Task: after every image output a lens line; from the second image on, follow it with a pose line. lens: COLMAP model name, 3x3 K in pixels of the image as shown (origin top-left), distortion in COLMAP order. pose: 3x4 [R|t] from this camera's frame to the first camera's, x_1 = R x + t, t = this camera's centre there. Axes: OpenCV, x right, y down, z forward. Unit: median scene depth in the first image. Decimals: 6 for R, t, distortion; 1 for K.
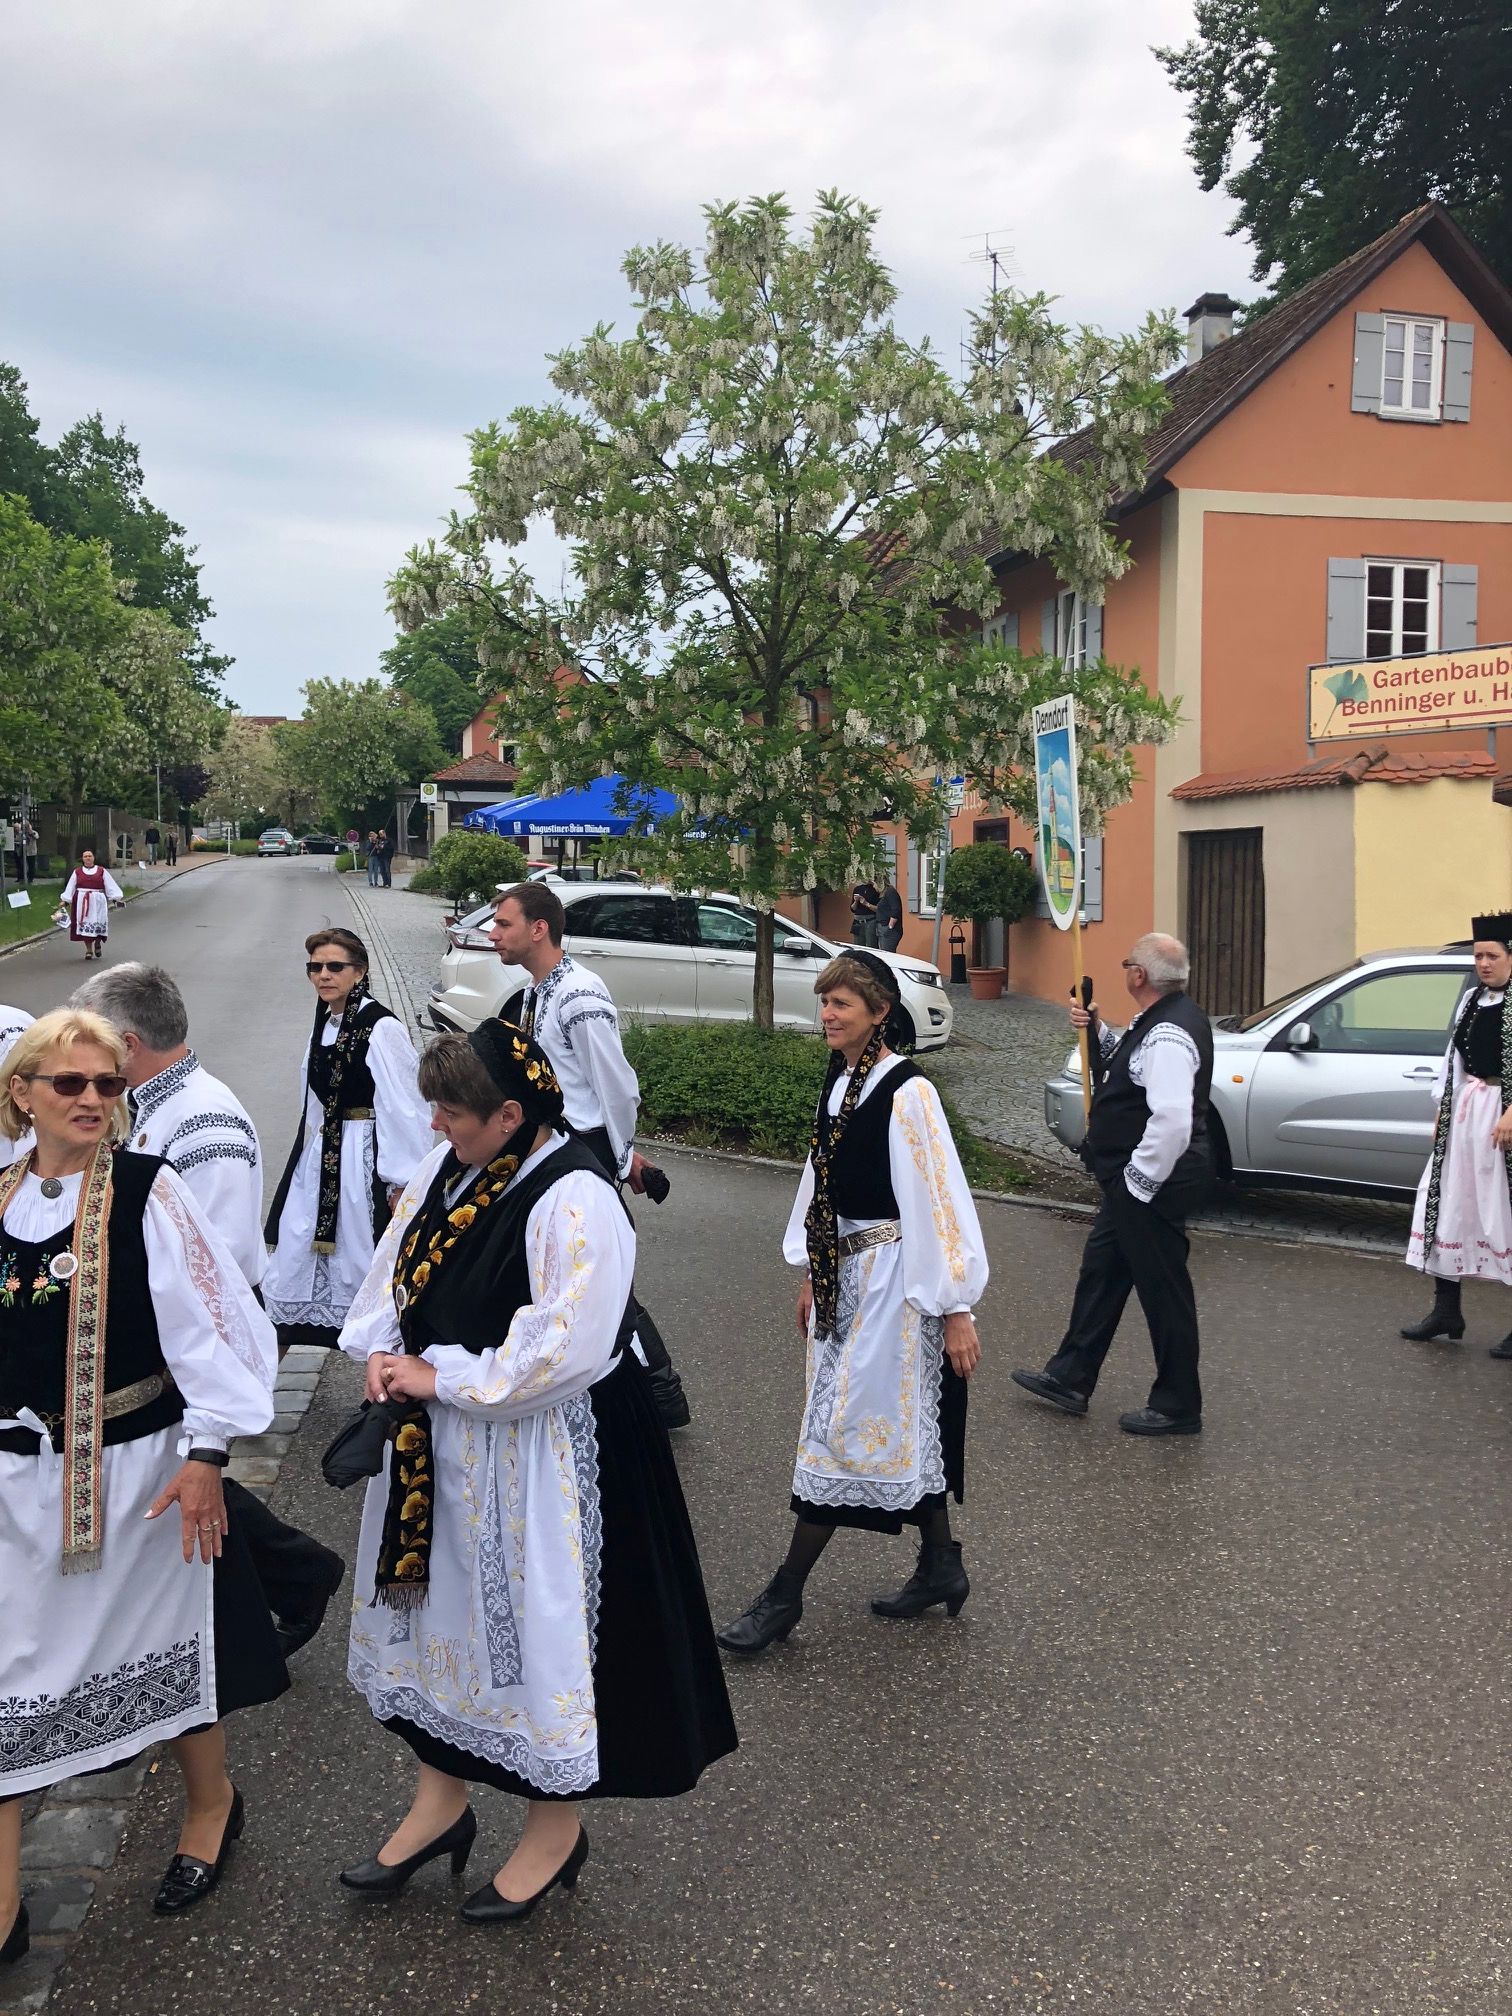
lens RADIAL K [[1648.9, 0, 785.0], [0, 1648.9, 1001.4], [0, 0, 1]] dist [0.036023, -0.014311]
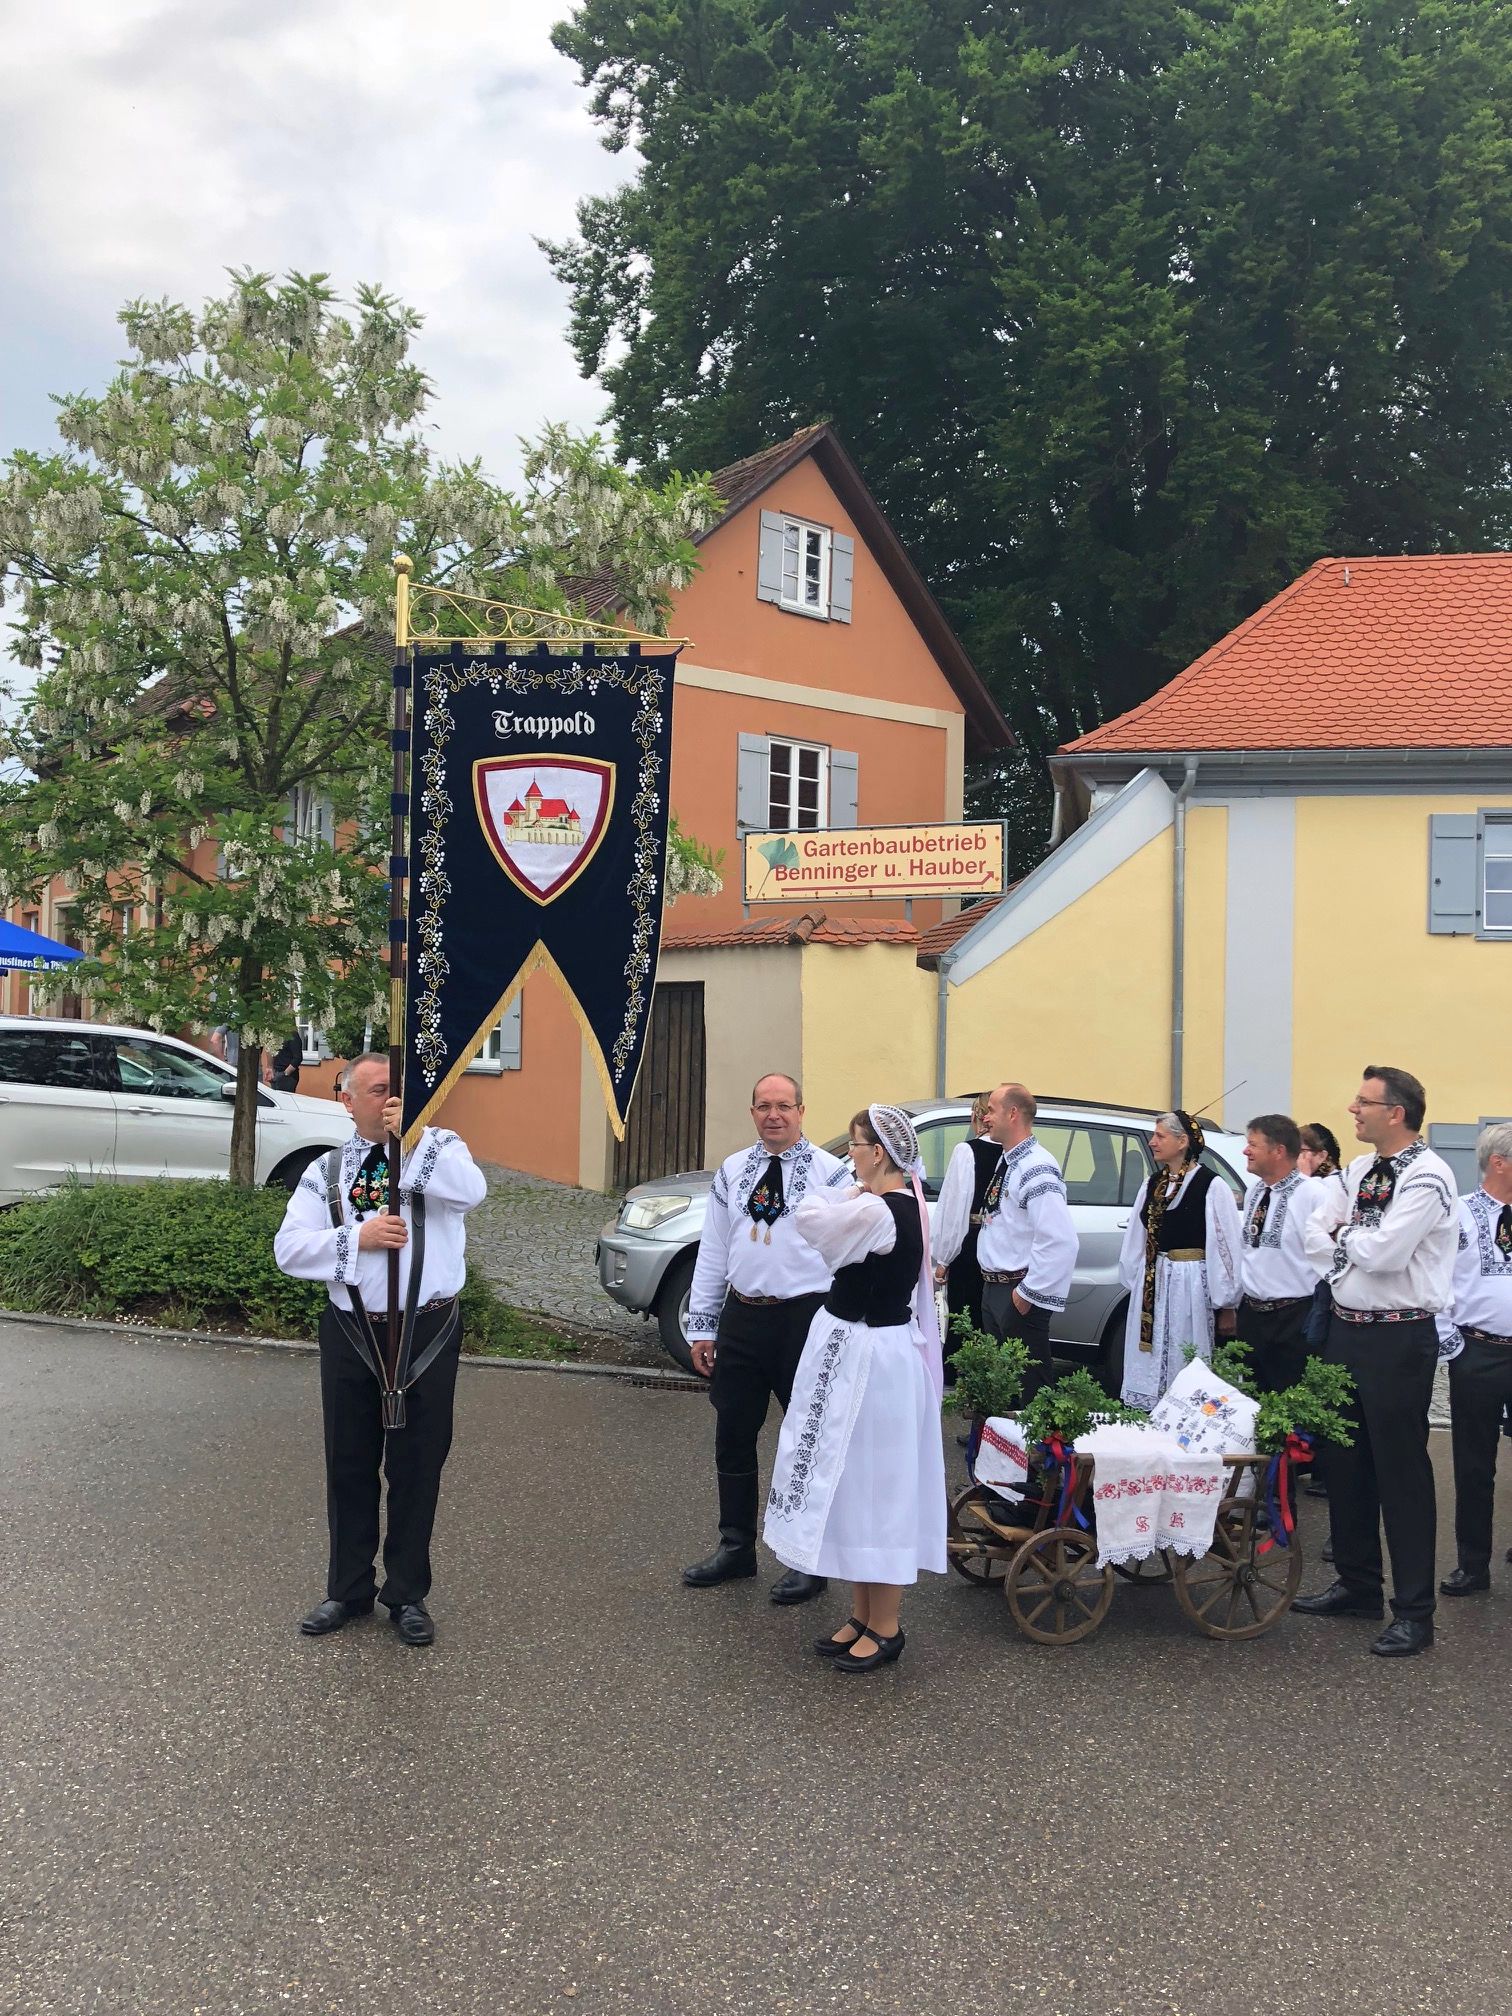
lens RADIAL K [[1633.7, 0, 756.0], [0, 1633.7, 1008.0], [0, 0, 1]] dist [0.062414, -0.057994]
pose [[0.904403, 0.030424, 0.425594, -0.120218], [0.007092, 0.996245, -0.086289, -0.001053], [-0.426621, 0.081058, 0.900791, 0.075850]]
